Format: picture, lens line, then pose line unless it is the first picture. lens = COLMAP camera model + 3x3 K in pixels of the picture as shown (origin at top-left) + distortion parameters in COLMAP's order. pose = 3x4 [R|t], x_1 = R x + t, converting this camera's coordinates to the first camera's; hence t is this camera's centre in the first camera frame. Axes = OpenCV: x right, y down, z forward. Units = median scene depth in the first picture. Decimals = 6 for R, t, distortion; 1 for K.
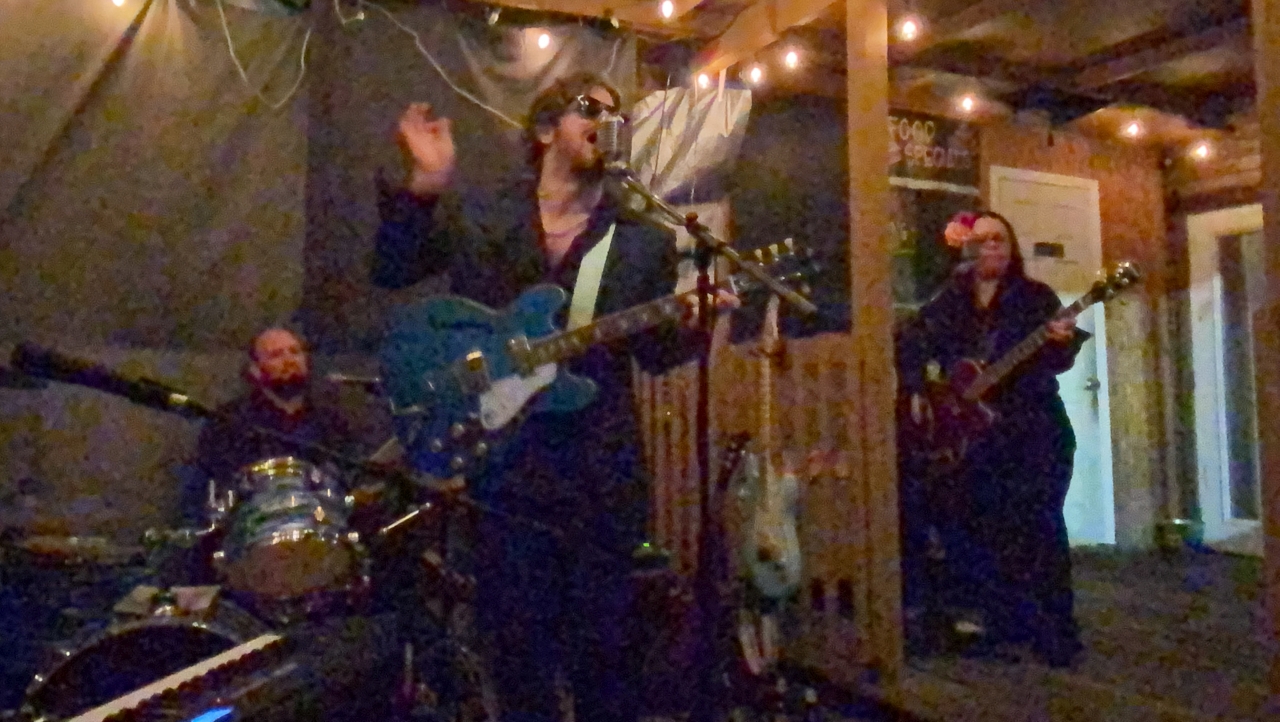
lens RADIAL K [[1018.4, 0, 644.9], [0, 1018.4, 329.5], [0, 0, 1]] dist [0.103309, -0.133786]
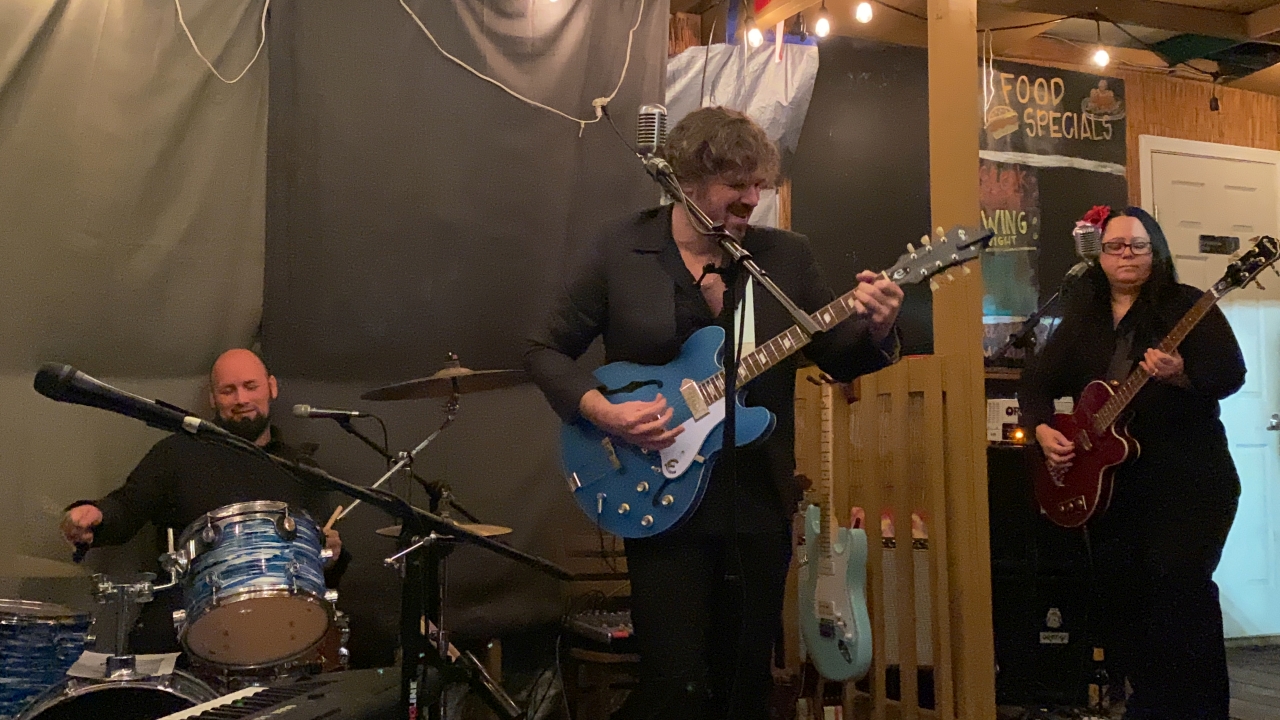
lens RADIAL K [[1427.7, 0, 636.2], [0, 1427.7, 364.2], [0, 0, 1]] dist [0.125373, -0.259930]
pose [[0.999087, -0.001353, -0.042709, 0.011990], [0.001754, 0.999955, 0.009343, -0.000336], [0.042694, -0.009409, 0.999044, -0.111490]]
